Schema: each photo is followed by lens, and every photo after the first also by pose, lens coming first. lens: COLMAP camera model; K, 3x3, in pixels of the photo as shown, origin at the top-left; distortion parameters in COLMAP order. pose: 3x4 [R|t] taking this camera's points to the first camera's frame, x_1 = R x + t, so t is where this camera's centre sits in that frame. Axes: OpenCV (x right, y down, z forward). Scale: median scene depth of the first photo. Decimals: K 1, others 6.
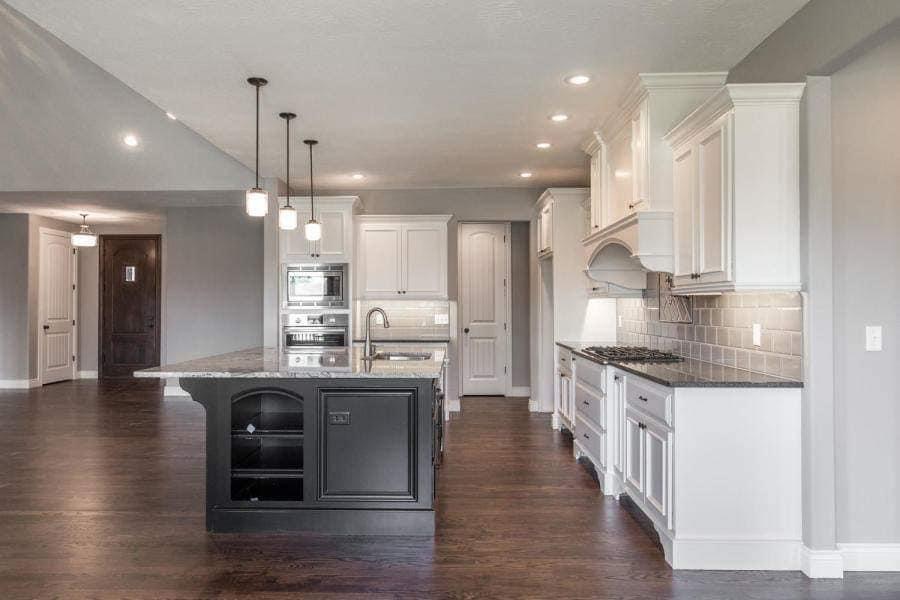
lens RADIAL K [[631.9, 0, 447.2], [0, 631.9, 299.4], [0, 0, 1]] dist [-0.009683, -0.002060]
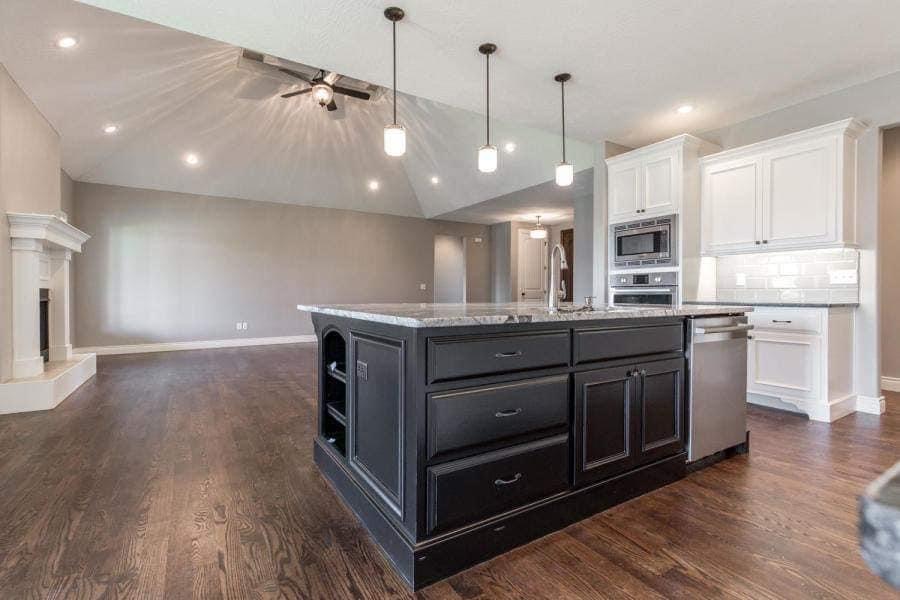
lens RADIAL K [[414.0, 0, 448.9], [0, 414.0, 297.1], [0, 0, 1]] dist [0.008548, -0.001318]
pose [[0.532527, 0.006472, -0.846389, 0.164961], [0.012589, 0.999800, 0.015565, 0.045748], [0.846320, -0.018944, 0.532338, 0.422079]]
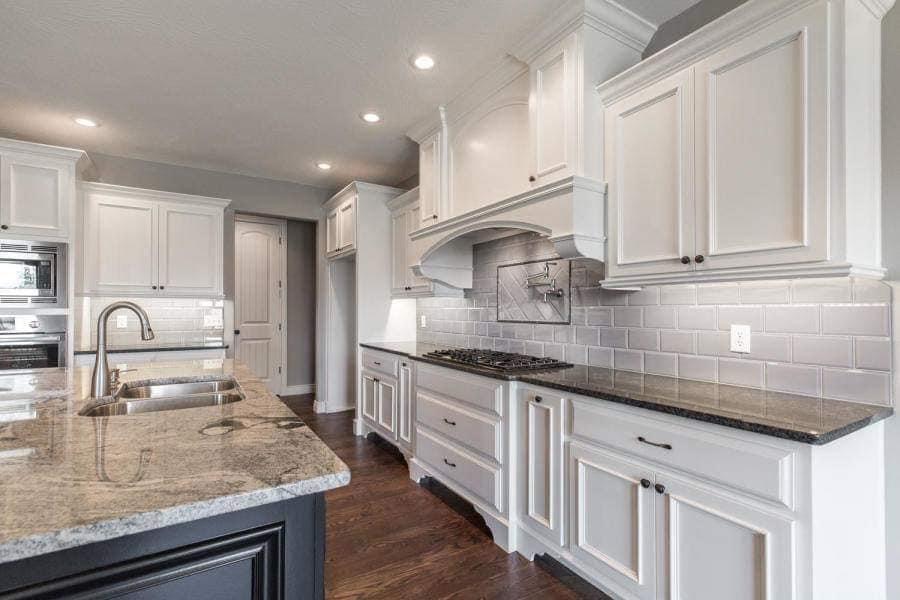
lens RADIAL K [[414.0, 0, 456.8], [0, 414.0, 307.0], [0, 0, 1]] dist [0.008548, -0.001318]
pose [[0.837472, 0.007548, 0.546429, -0.045242], [-0.009884, 0.999950, 0.001337, 0.009343], [-0.546392, -0.006520, 0.837504, 0.369177]]
